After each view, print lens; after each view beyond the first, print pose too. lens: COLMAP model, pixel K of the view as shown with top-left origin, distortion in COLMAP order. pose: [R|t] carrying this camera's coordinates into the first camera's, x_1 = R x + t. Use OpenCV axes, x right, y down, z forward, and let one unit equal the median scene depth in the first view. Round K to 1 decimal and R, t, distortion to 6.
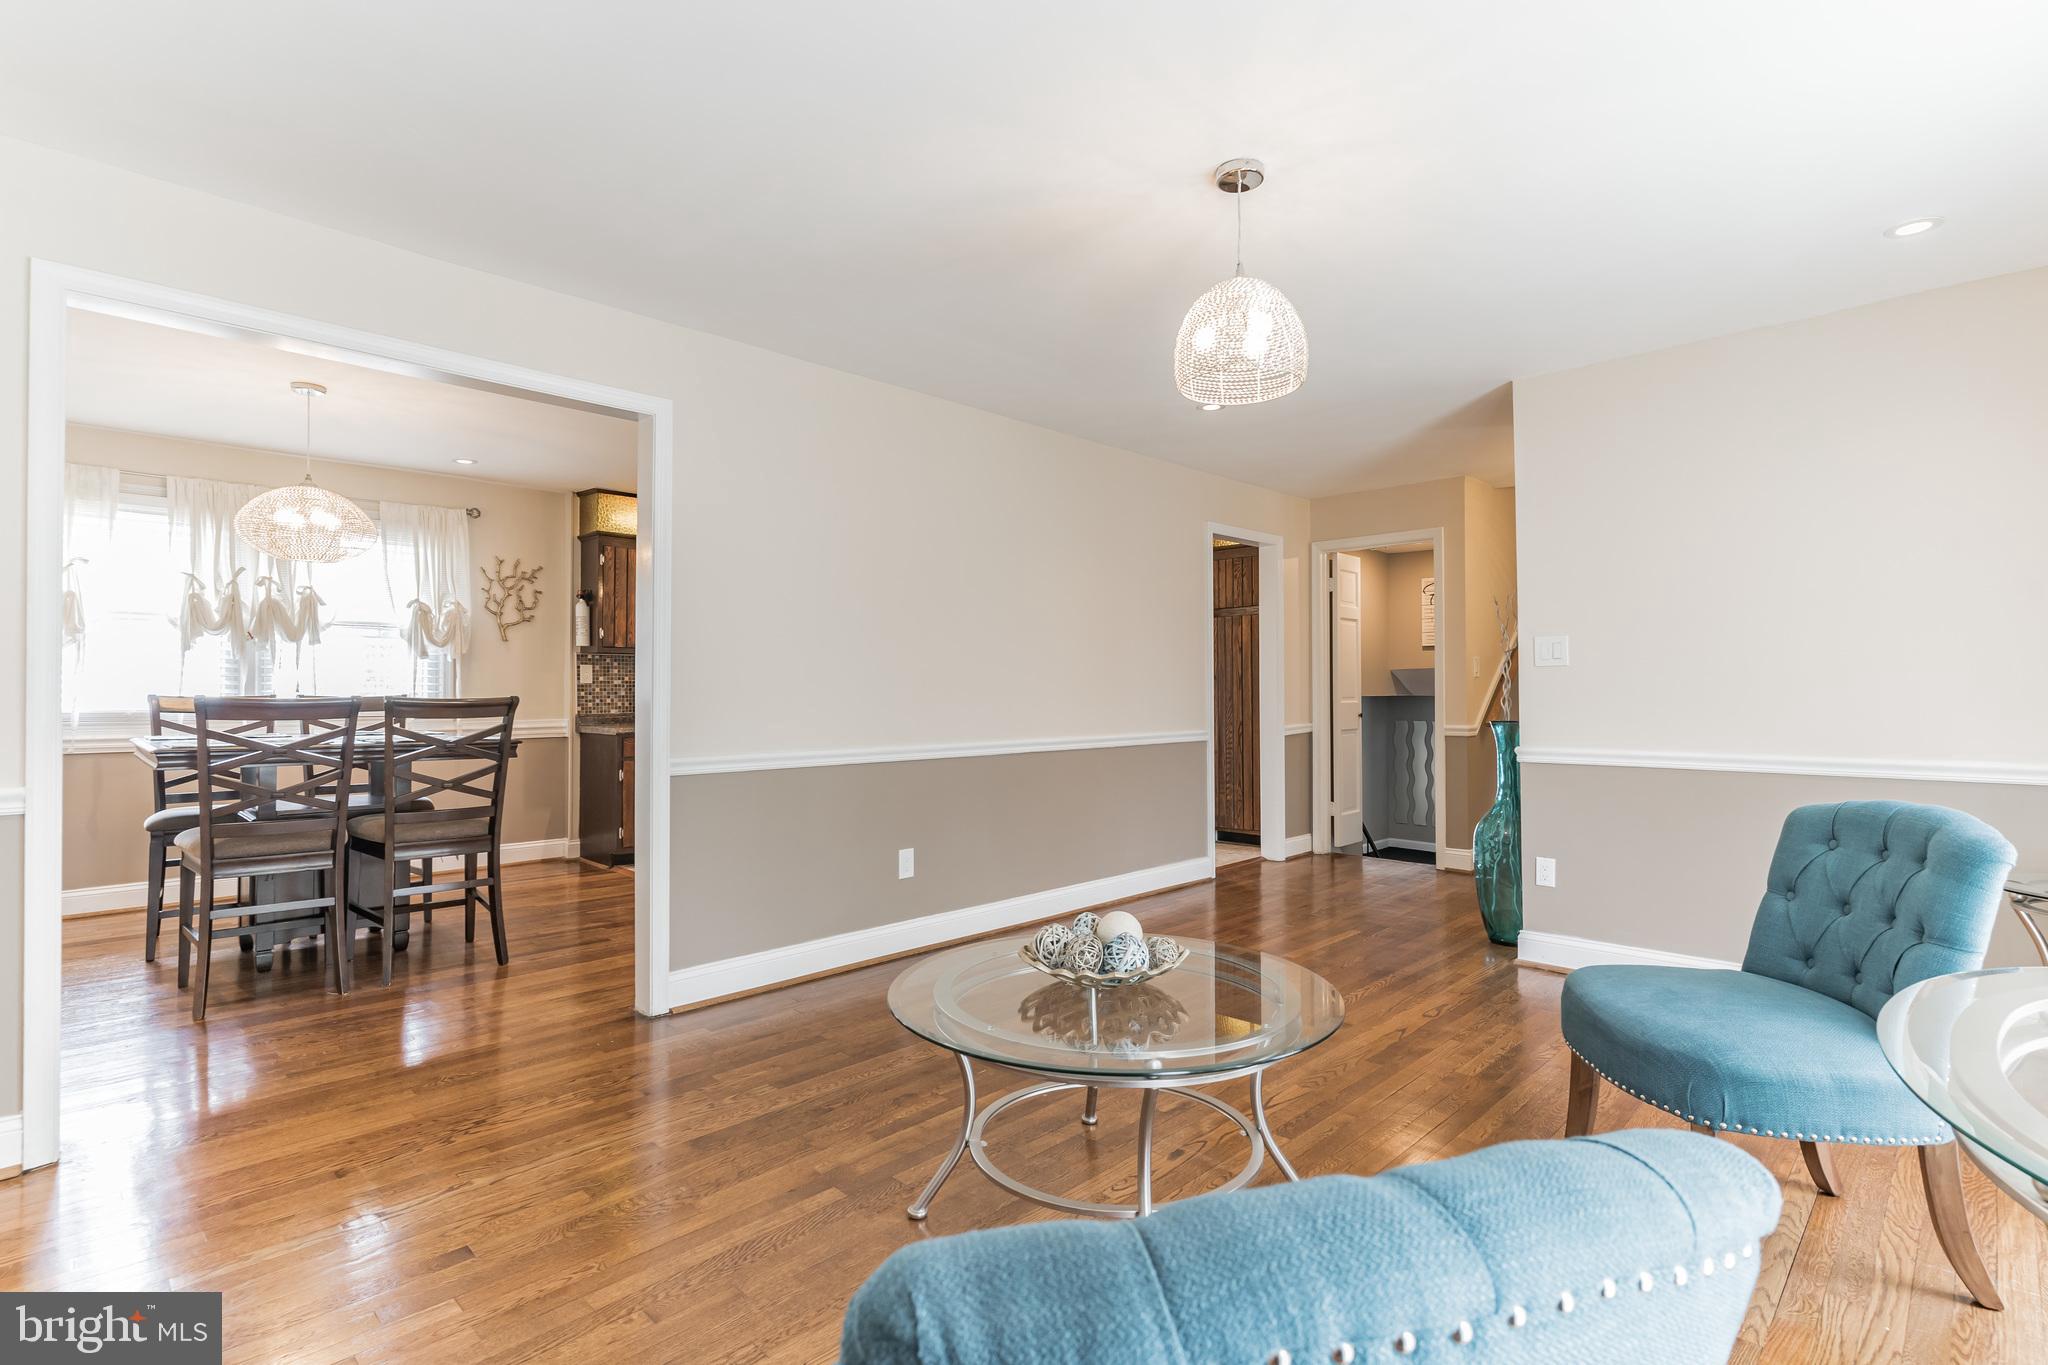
lens RADIAL K [[1001.9, 0, 1024.0], [0, 1001.9, 682.5], [0, 0, 1]] dist [0.004300, 0.000322]
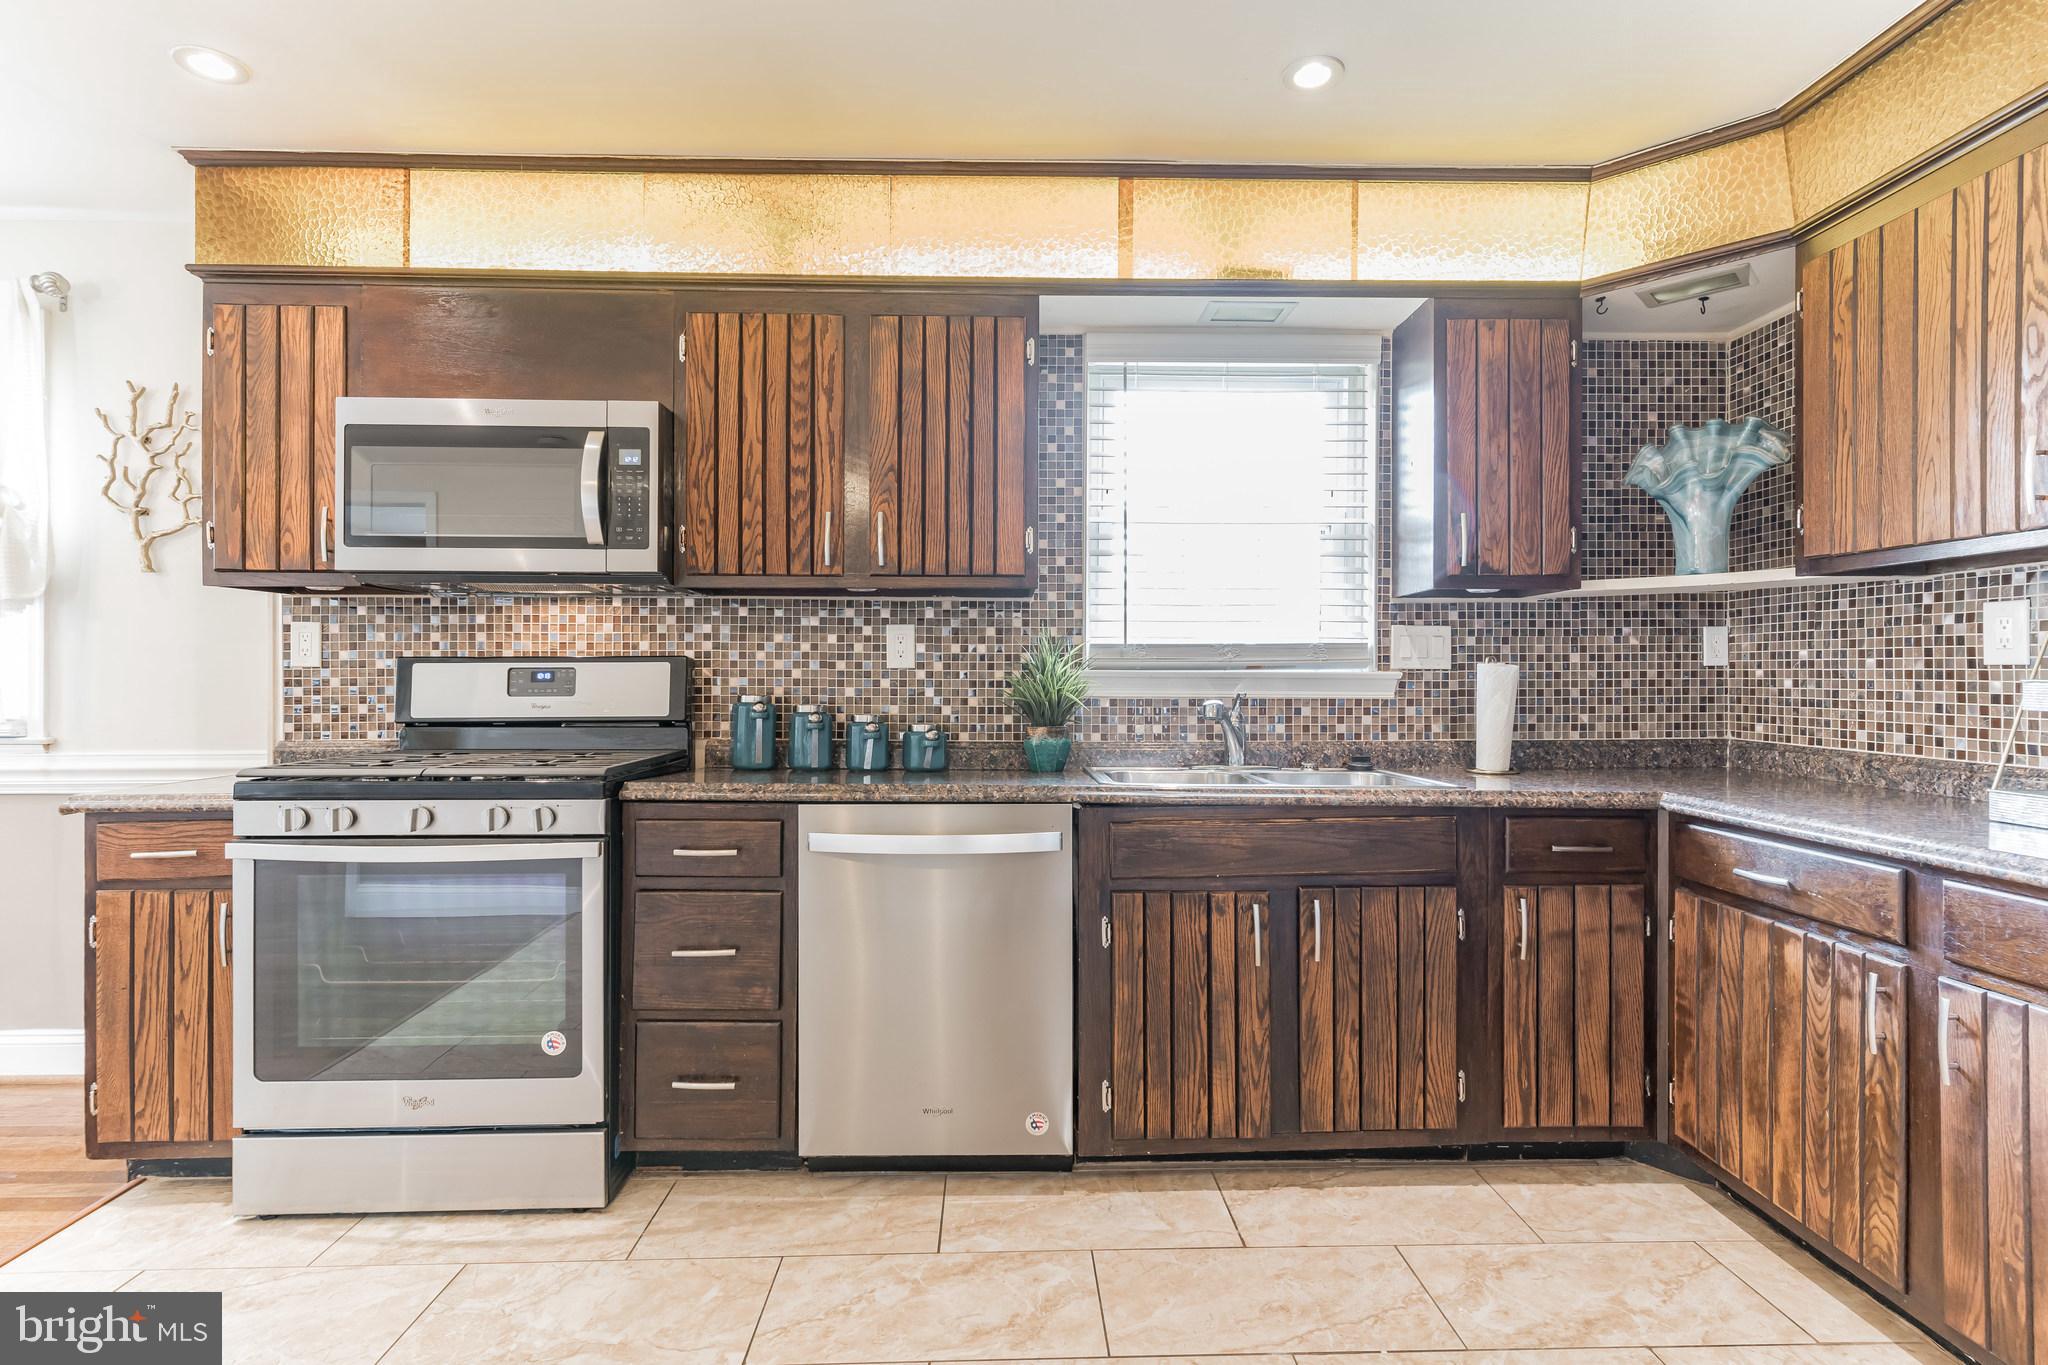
lens RADIAL K [[1001.9, 0, 1024.0], [0, 1001.9, 682.5], [0, 0, 1]] dist [0.004300, 0.000322]
pose [[0.720265, 0.006669, -0.693667, 0.074598], [0.003334, 0.999909, 0.013075, 0.003386], [0.693691, -0.011731, 0.720177, 1.032084]]
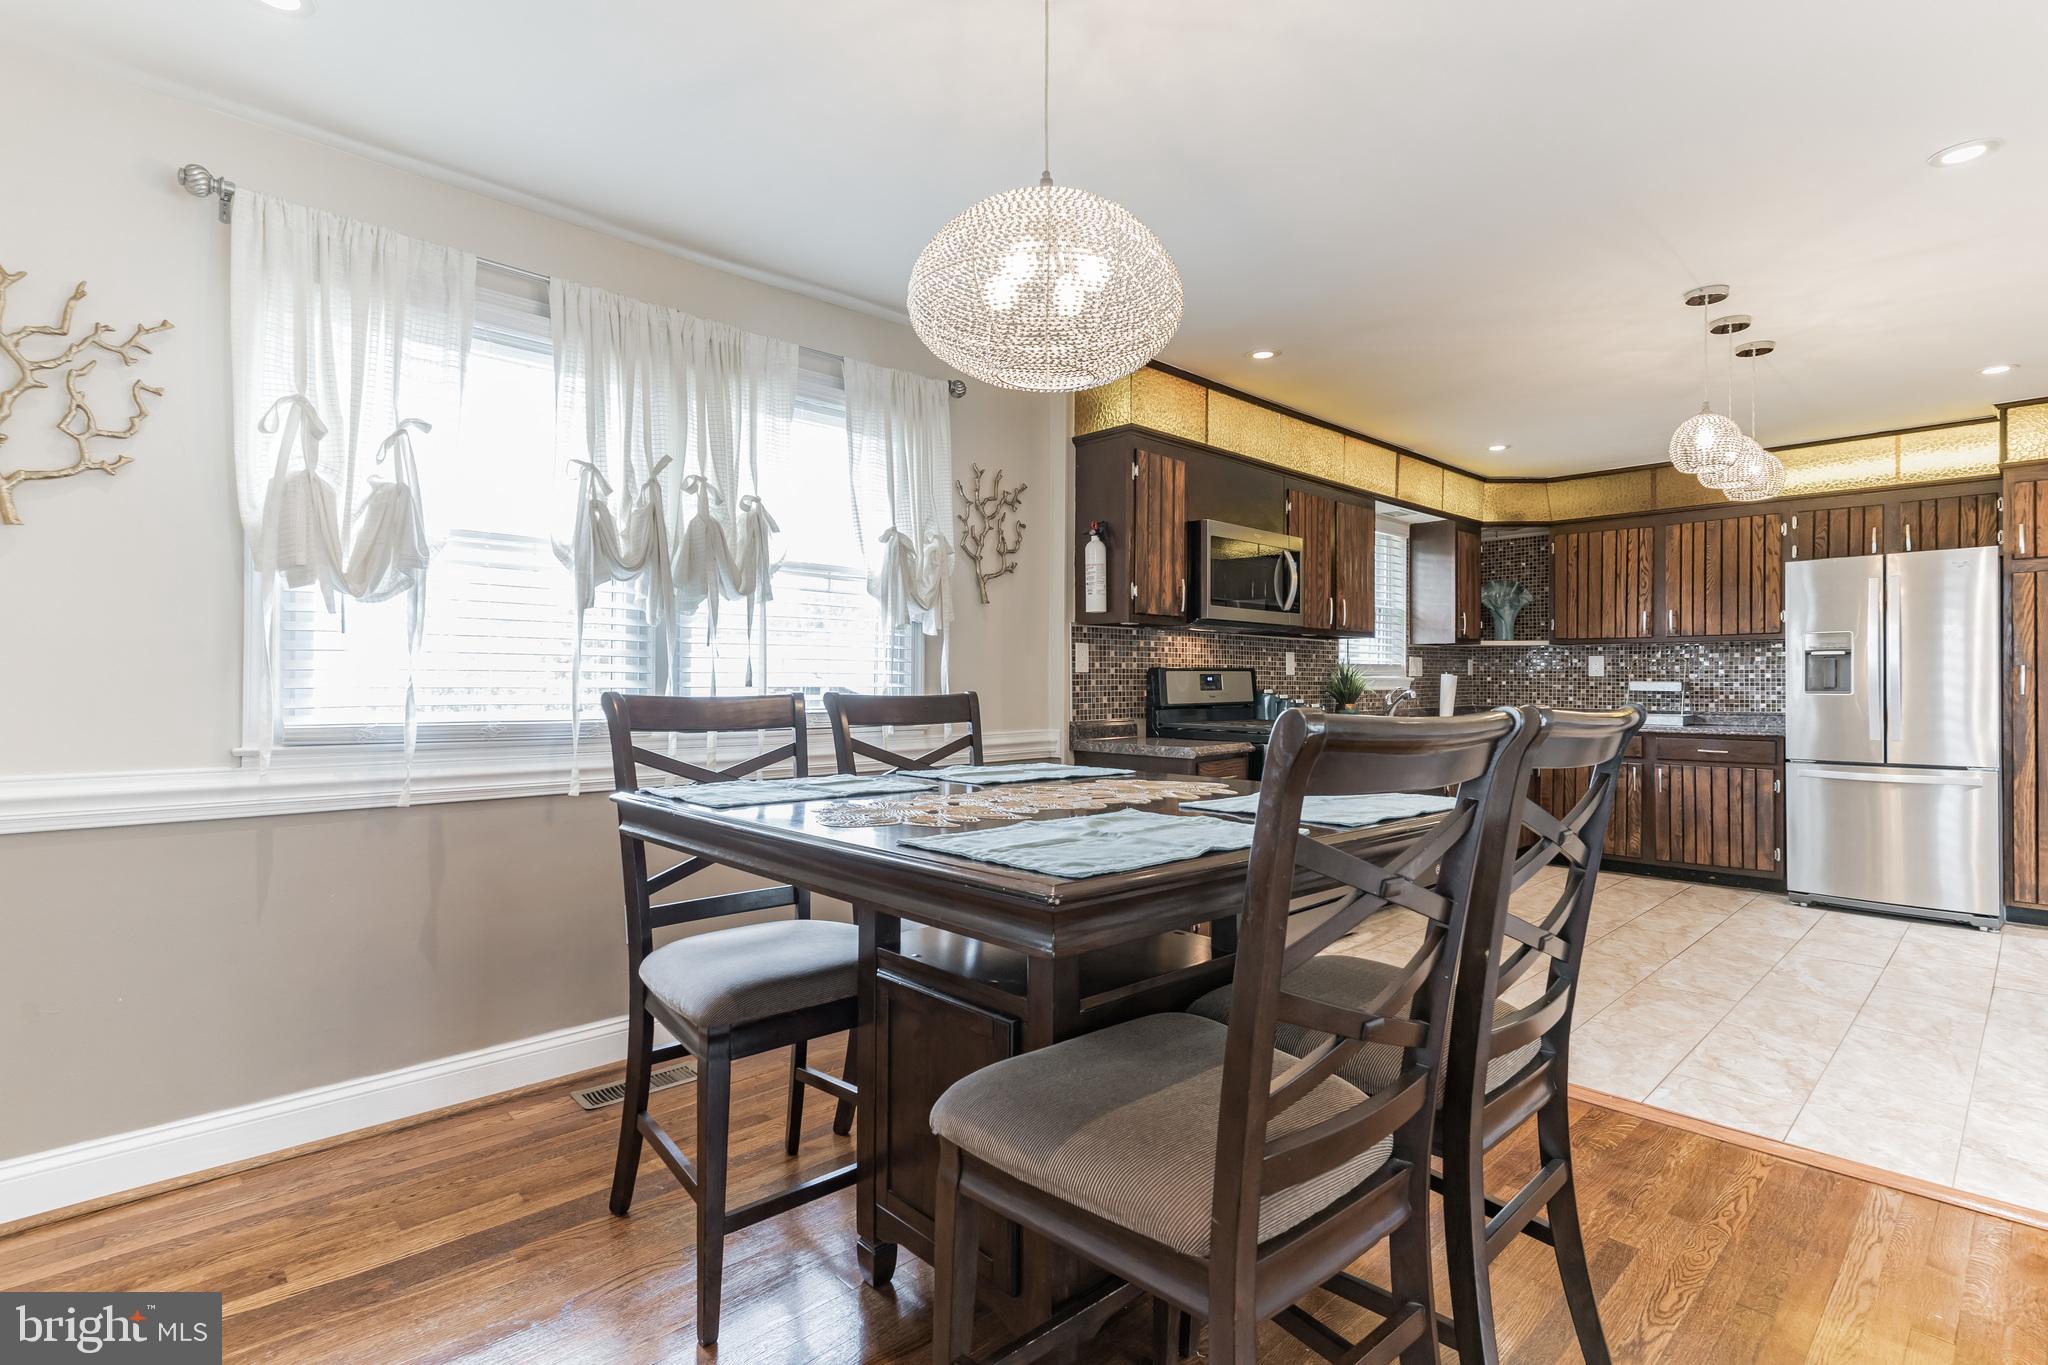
lens RADIAL K [[1001.9, 0, 1024.0], [0, 1001.9, 682.5], [0, 0, 1]] dist [0.004300, 0.000322]
pose [[0.999798, 0.003972, -0.019708, -0.524003], [-0.003786, 0.999948, 0.009439, 0.001701], [0.019745, -0.009362, 0.999761, 0.420782]]
